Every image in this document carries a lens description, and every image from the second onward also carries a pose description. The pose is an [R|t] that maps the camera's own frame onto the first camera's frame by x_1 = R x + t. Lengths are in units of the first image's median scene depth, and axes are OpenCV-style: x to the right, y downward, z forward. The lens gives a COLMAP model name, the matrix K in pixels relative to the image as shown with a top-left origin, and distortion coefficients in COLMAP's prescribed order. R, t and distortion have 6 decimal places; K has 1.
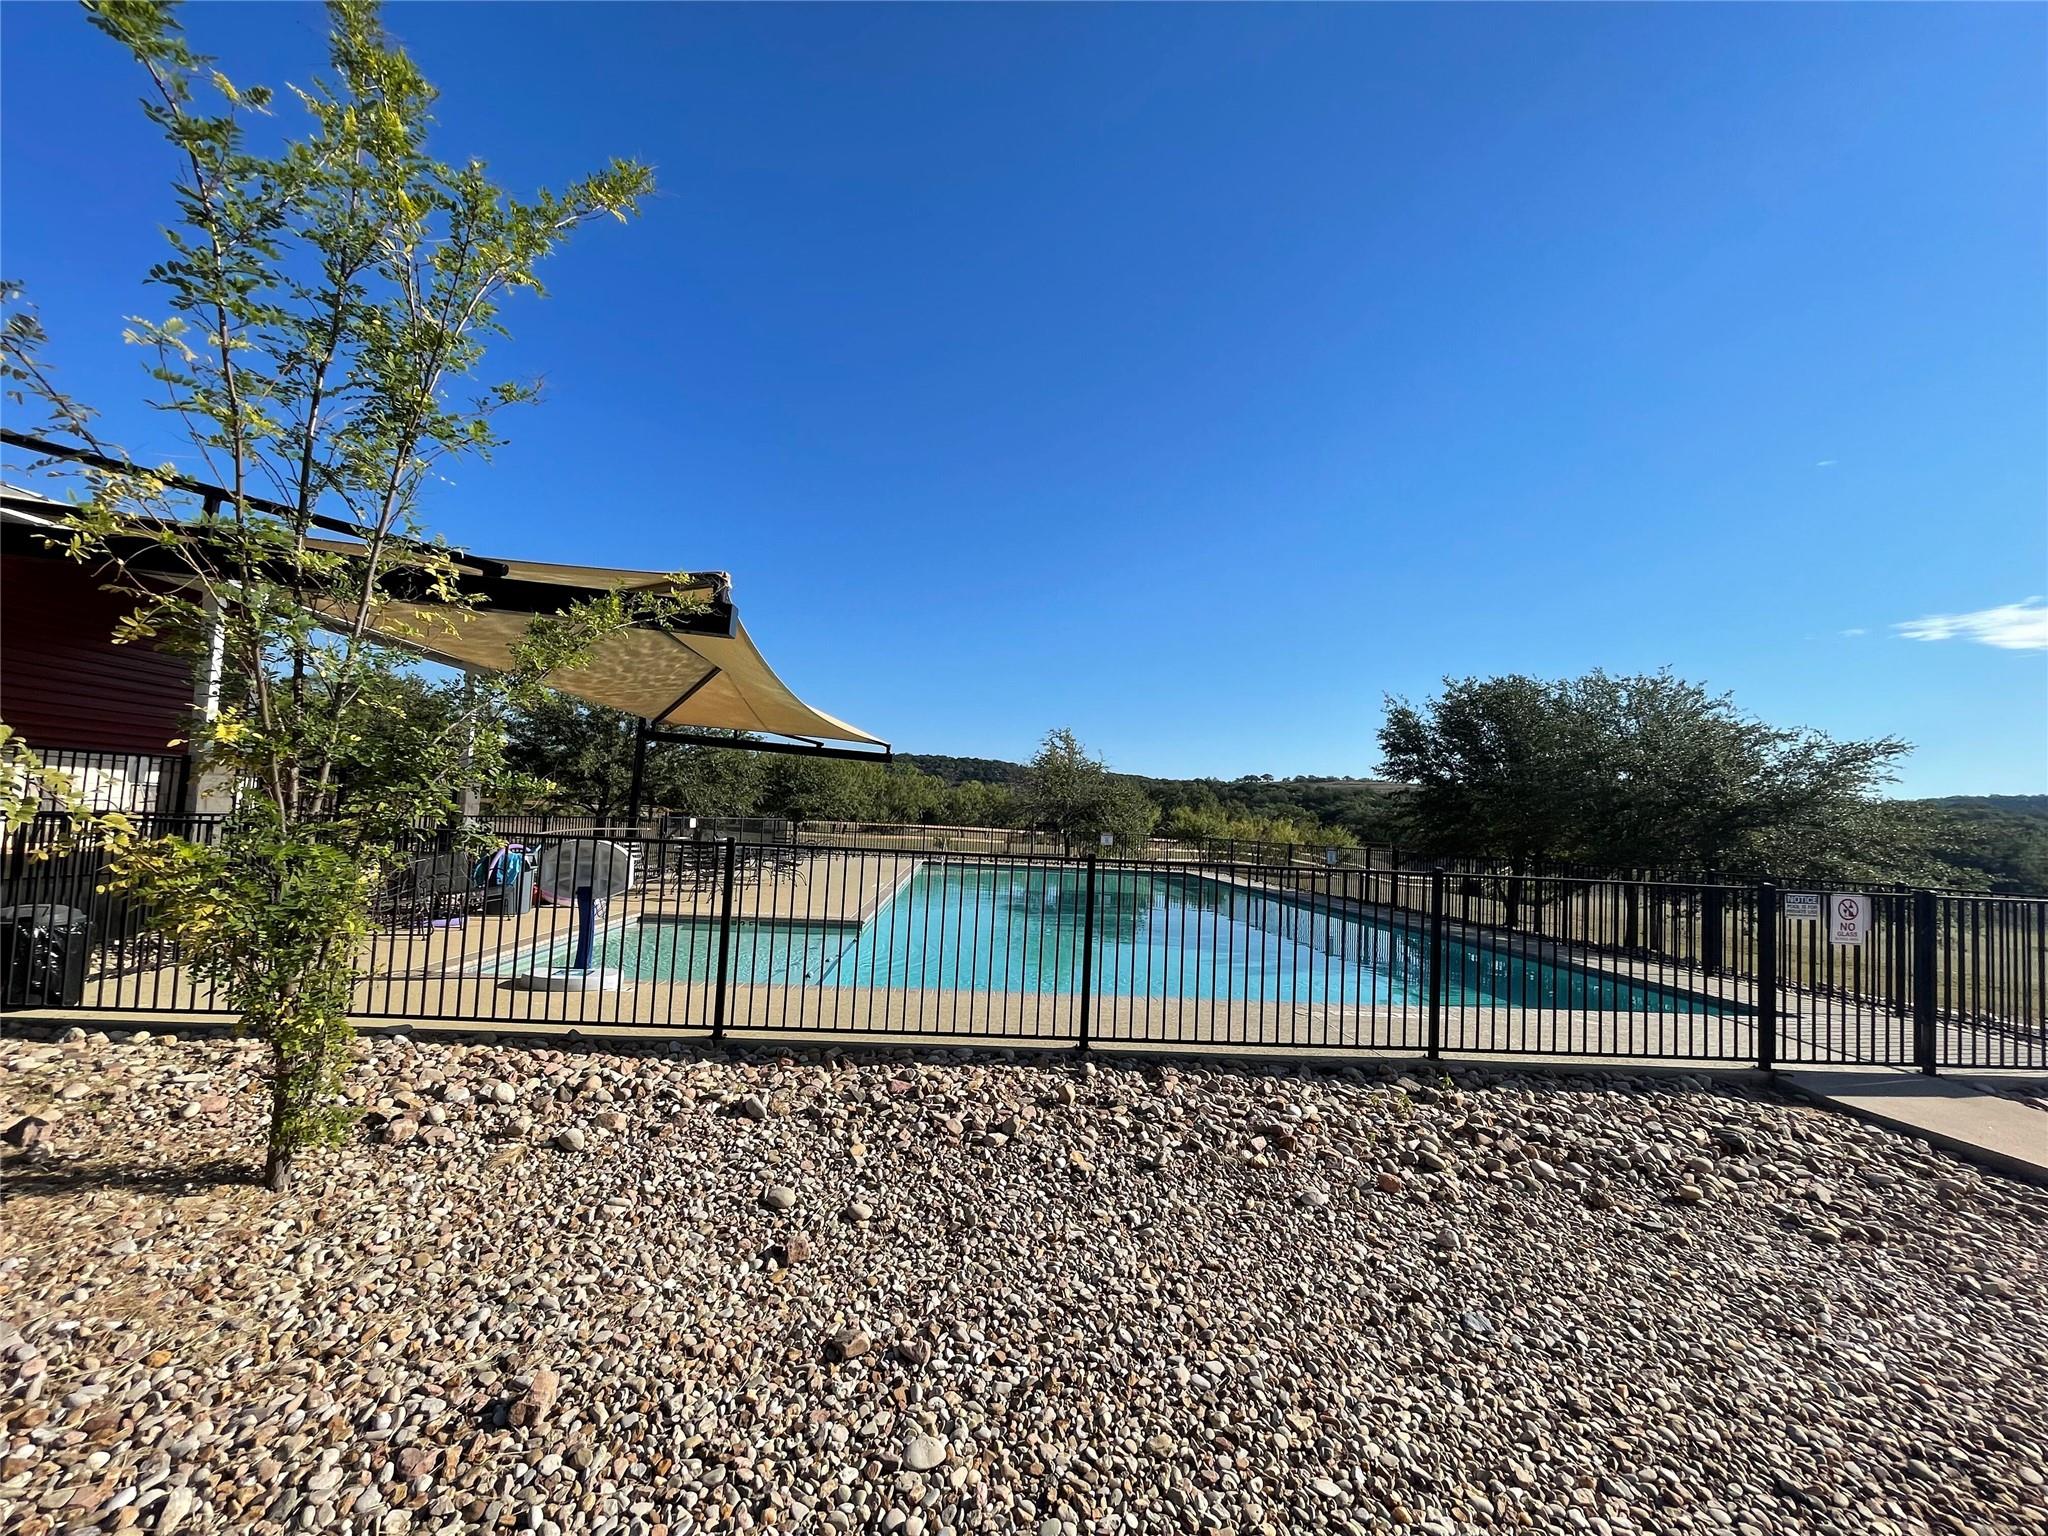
lens RADIAL K [[833.4, 0, 1024.0], [0, 833.4, 768.0], [0, 0, 1]] dist [-0.002377, -0.000024]
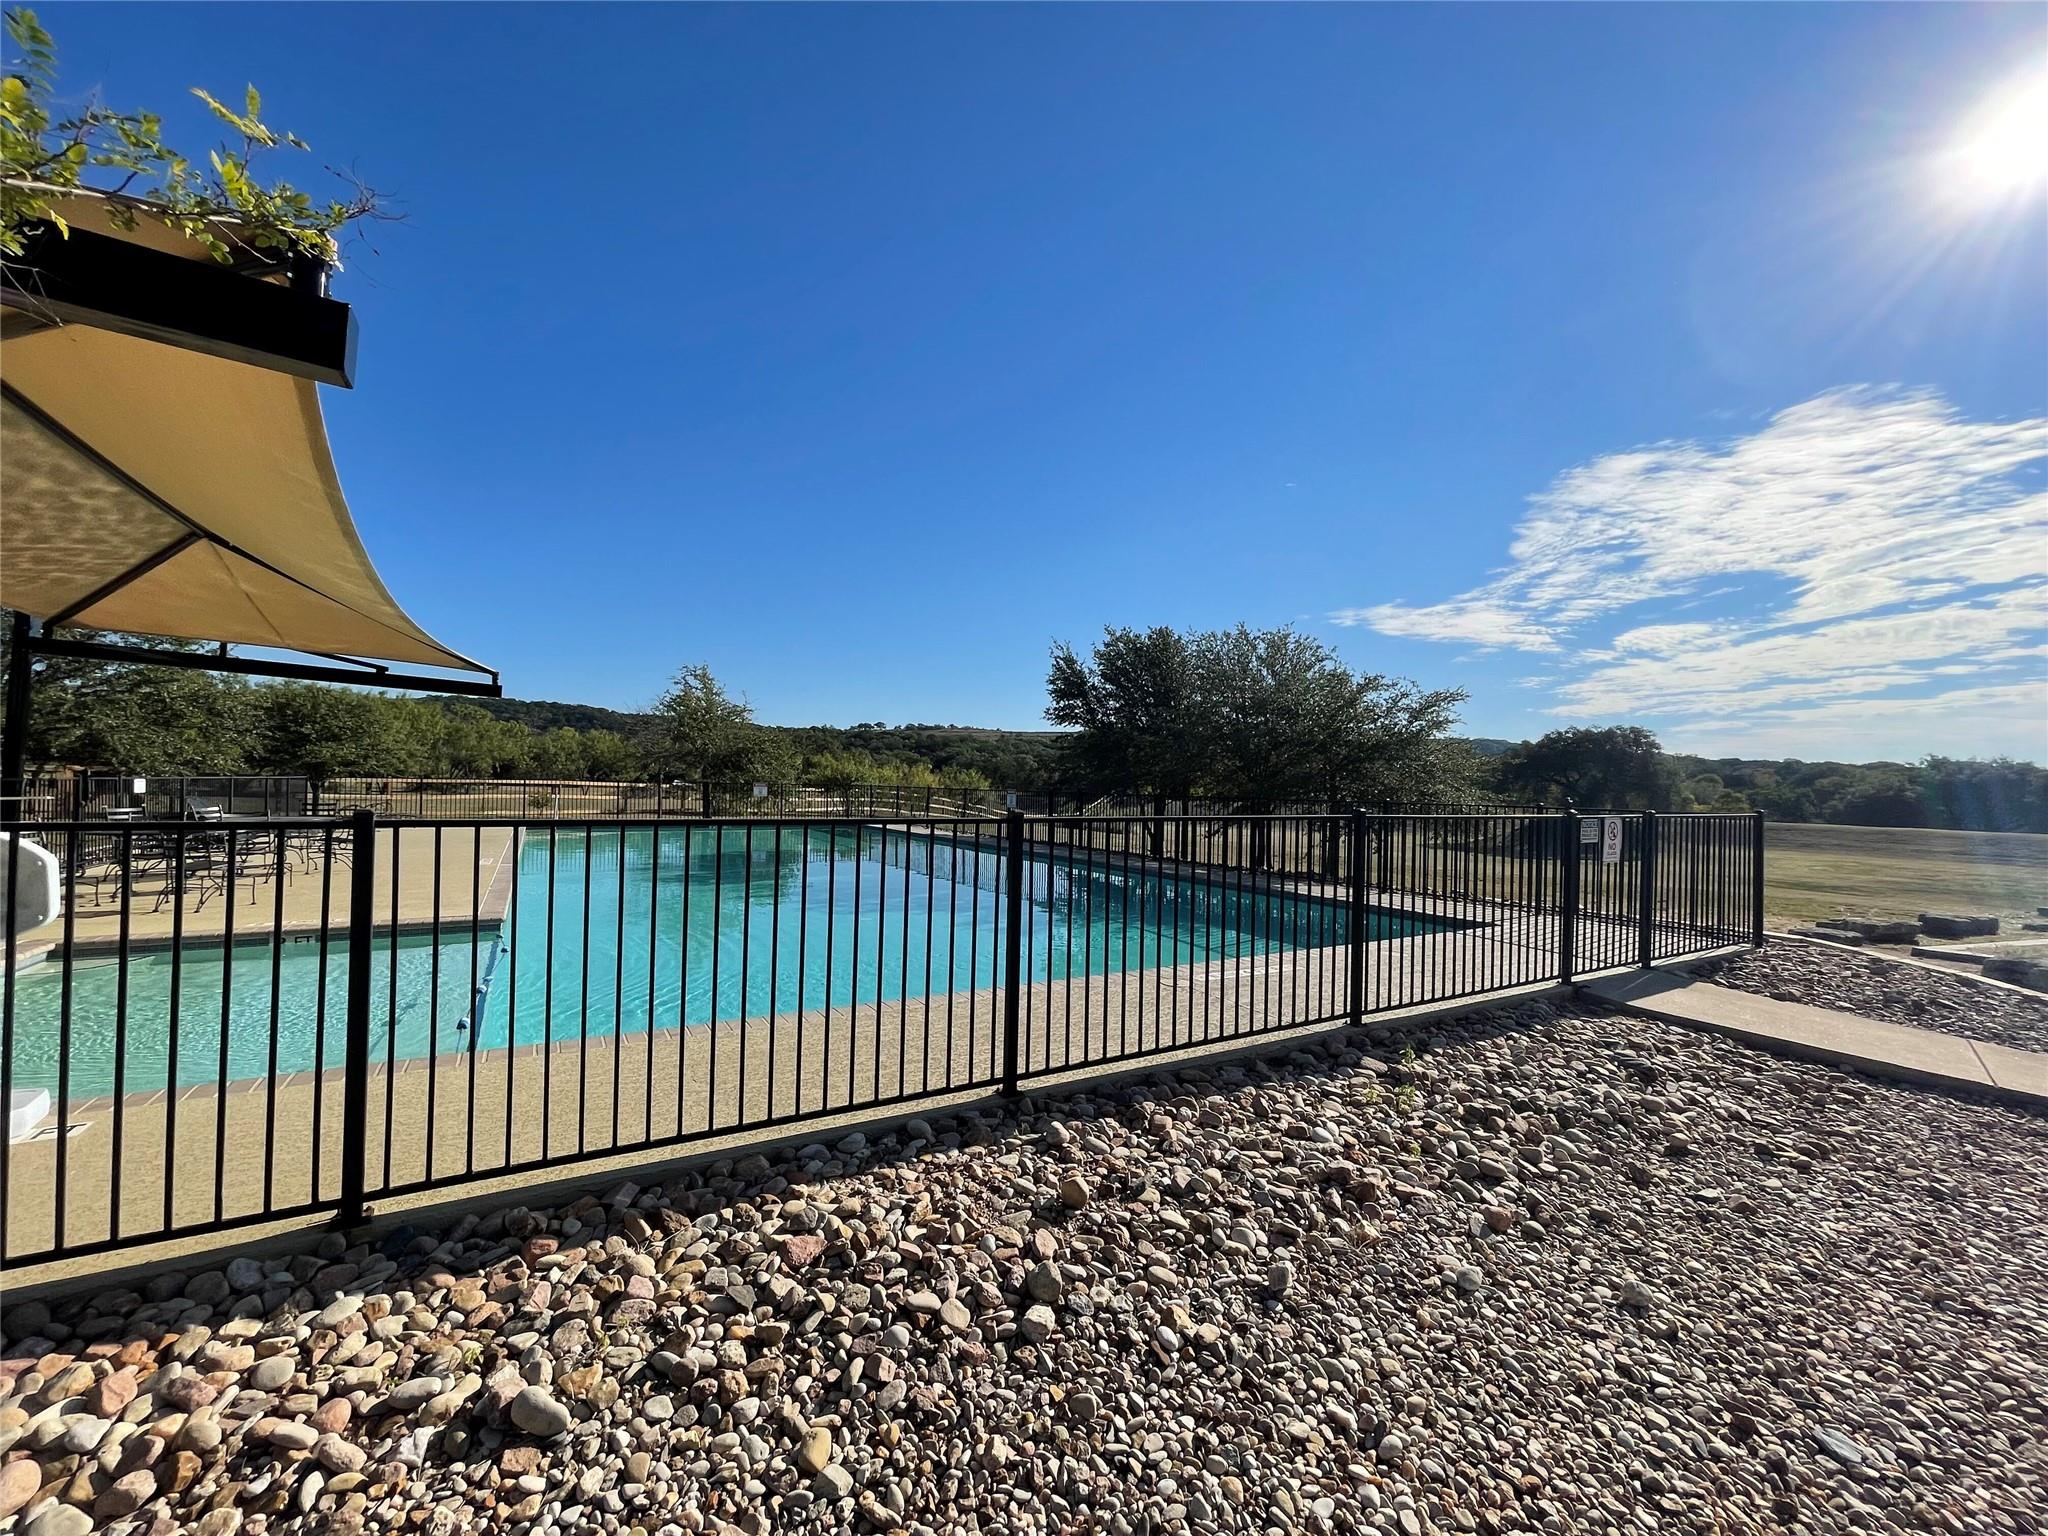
lens RADIAL K [[833.4, 0, 1024.0], [0, 833.4, 768.0], [0, 0, 1]] dist [-0.002377, -0.000024]
pose [[0.897541, -0.020837, 0.440439, -0.242400], [-0.006700, 0.998123, 0.060876, 0.030312], [-0.440881, -0.057590, 0.895716, 0.441940]]
